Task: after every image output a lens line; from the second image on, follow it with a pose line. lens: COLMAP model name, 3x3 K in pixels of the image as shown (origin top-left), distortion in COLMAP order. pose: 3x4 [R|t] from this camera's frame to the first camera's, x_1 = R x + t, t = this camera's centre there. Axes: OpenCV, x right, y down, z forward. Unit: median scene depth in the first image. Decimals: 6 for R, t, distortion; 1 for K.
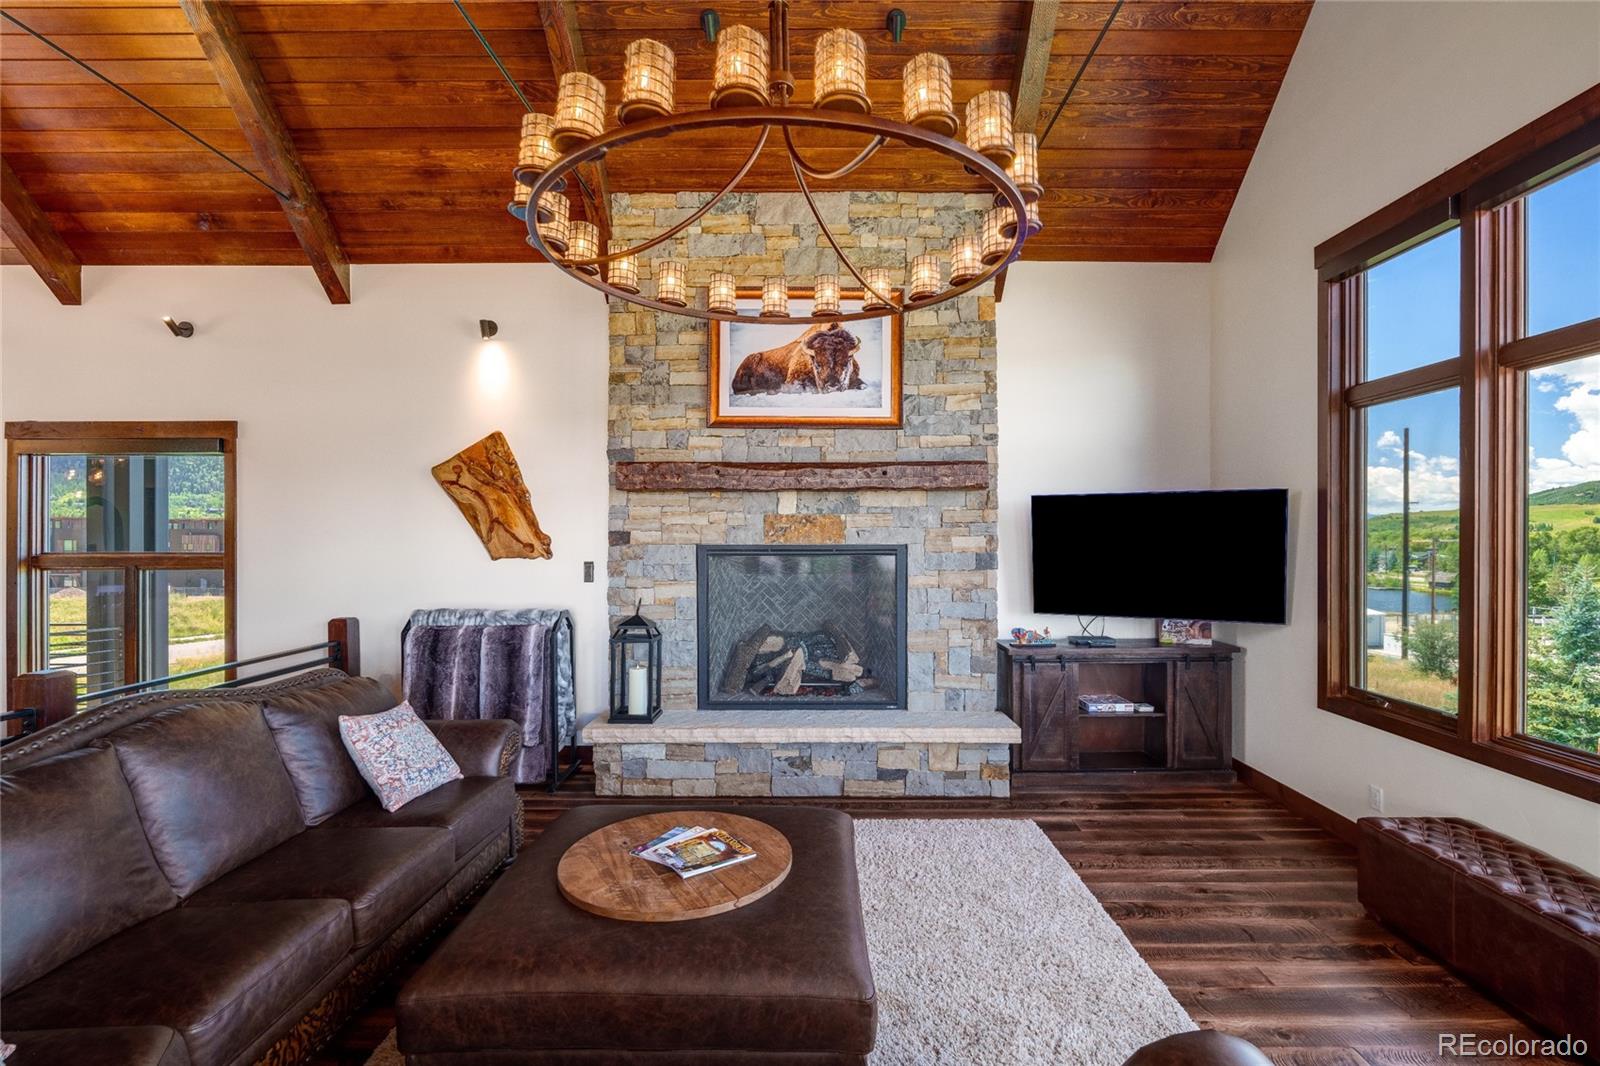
lens RADIAL K [[723.7, 0, 809.8], [0, 723.7, 539.9], [0, 0, 1]] dist [-0.003623, 0.000030]
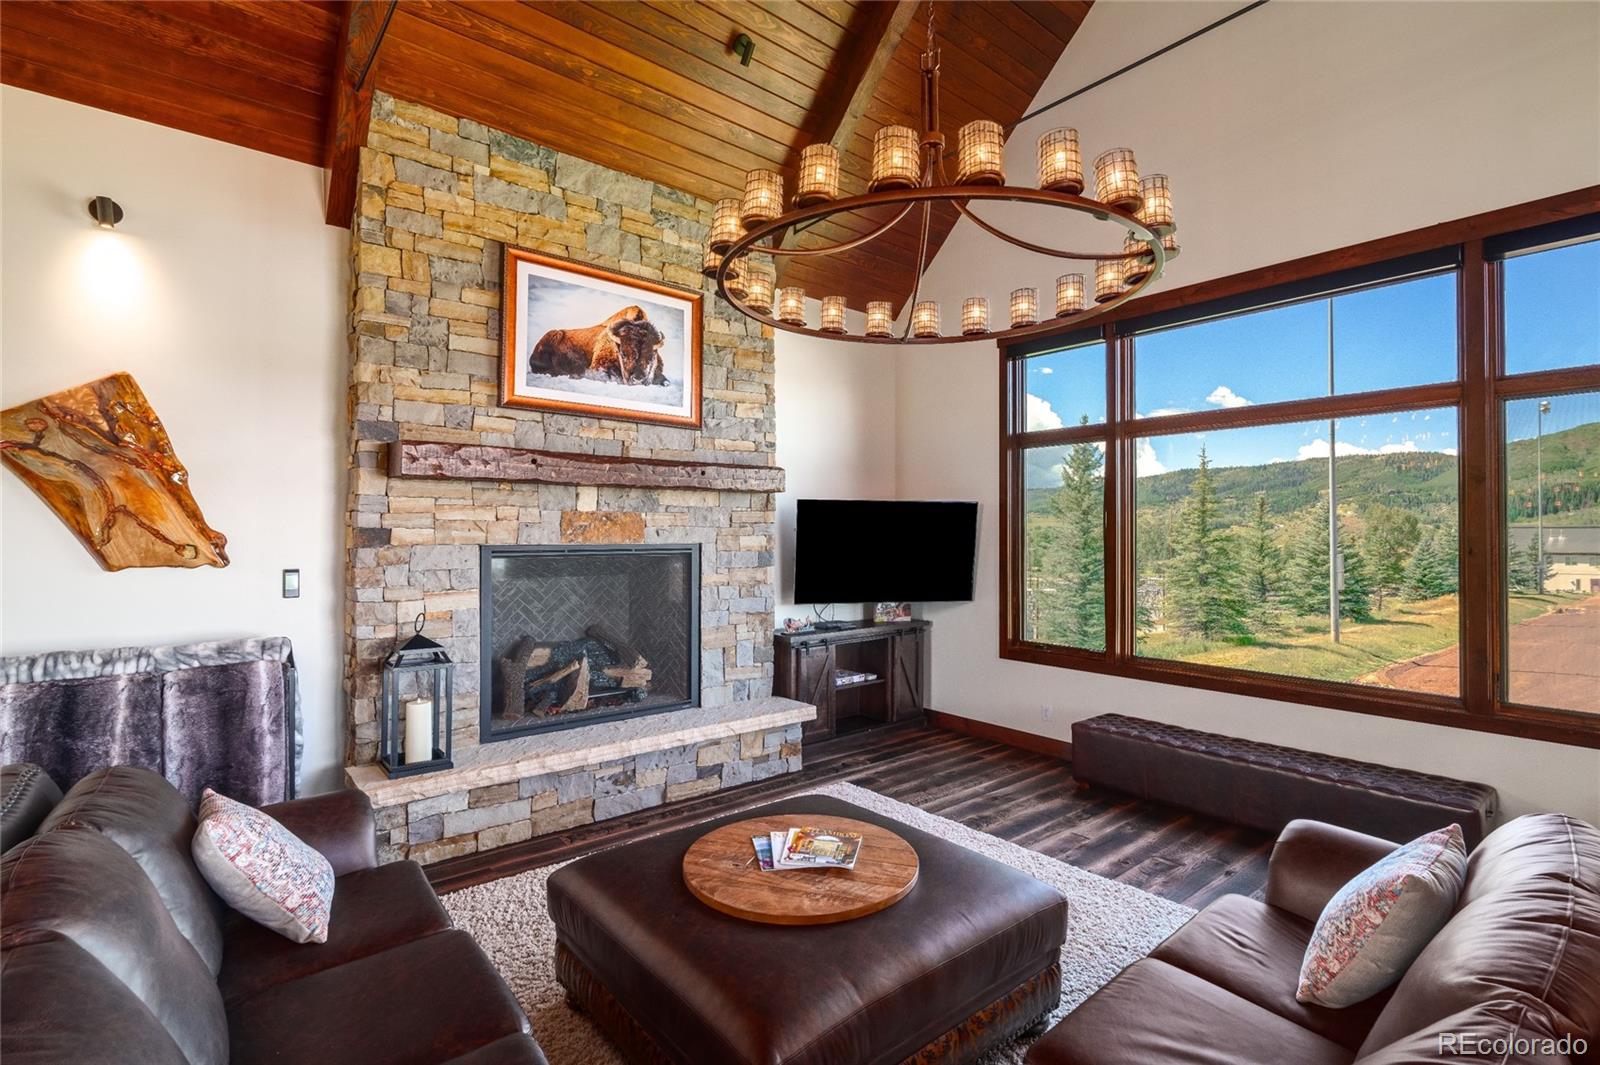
lens RADIAL K [[745.3, 0, 797.6], [0, 745.3, 525.9], [0, 0, 1]] dist [-0.003148, 0.000461]
pose [[0.766102, 0.010233, 0.642638, -0.437337], [0.000176, 0.999870, -0.016131, -0.001640], [-0.642719, 0.012471, 0.766000, 0.110762]]
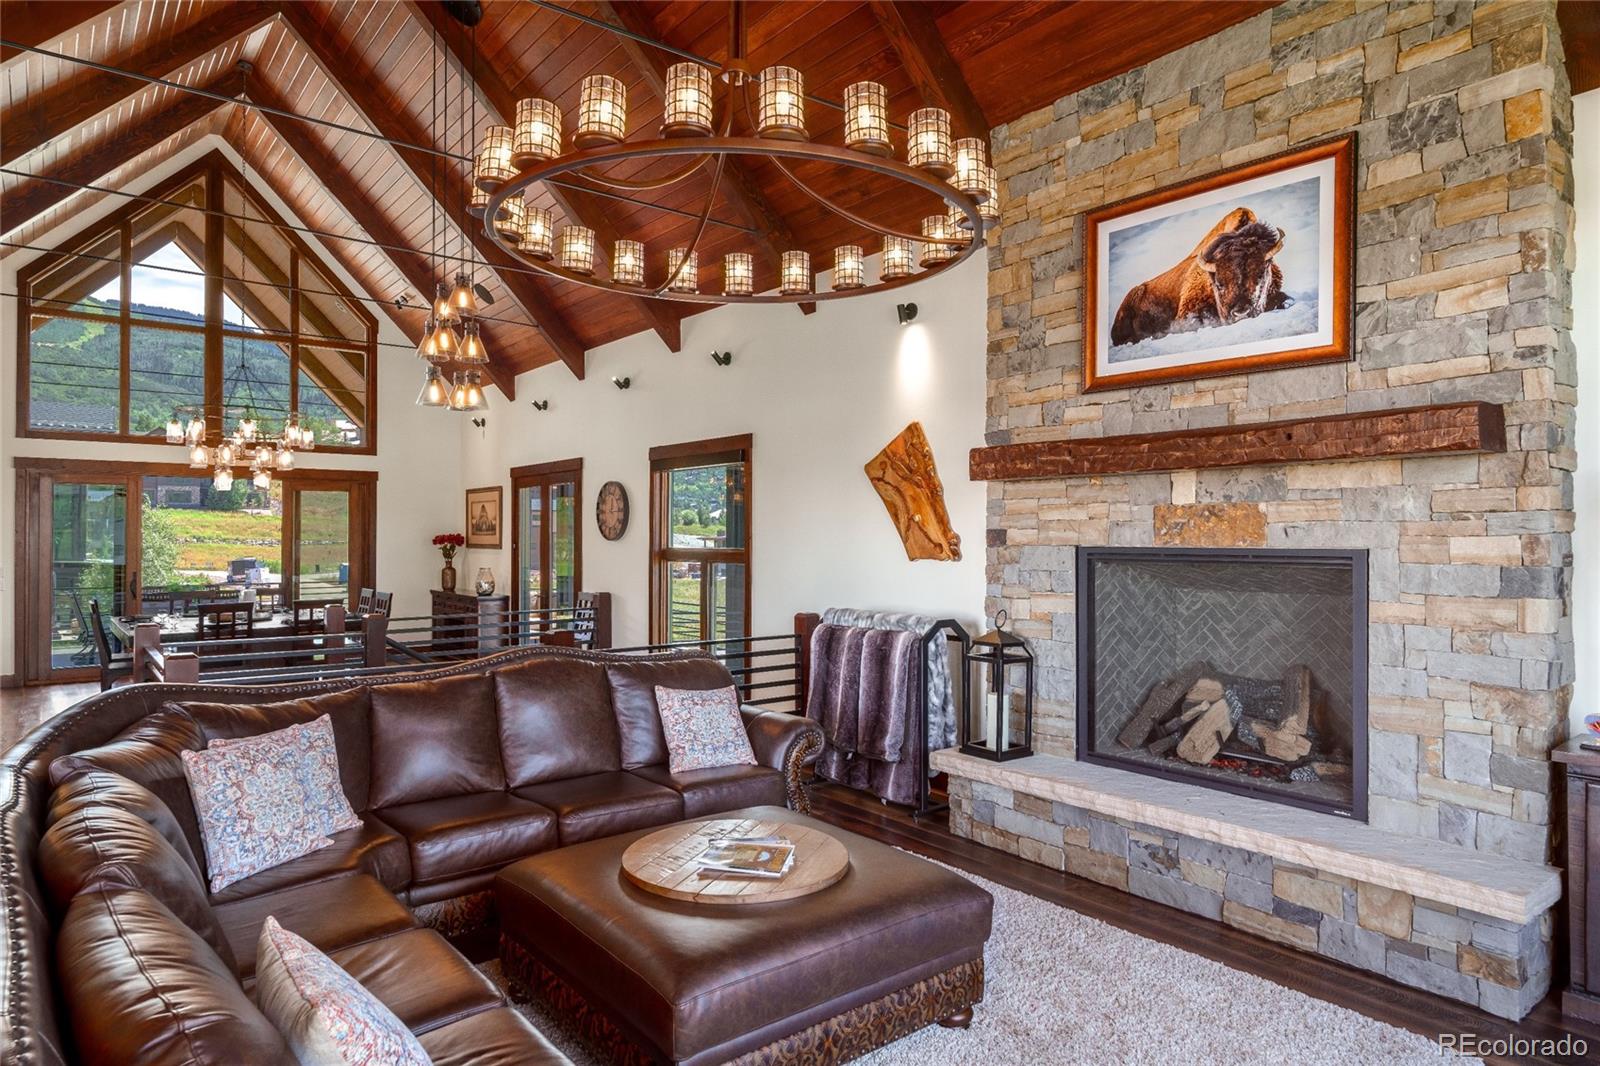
lens RADIAL K [[953.6, 0, 770.1], [0, 953.6, 534.4], [0, 0, 1]] dist [0.001215, 0.000730]
pose [[0.617167, 0.000456, -0.786832, 0.455706], [-0.005765, 0.999976, -0.003943, -0.000295], [0.786811, 0.006970, 0.617155, 0.114426]]
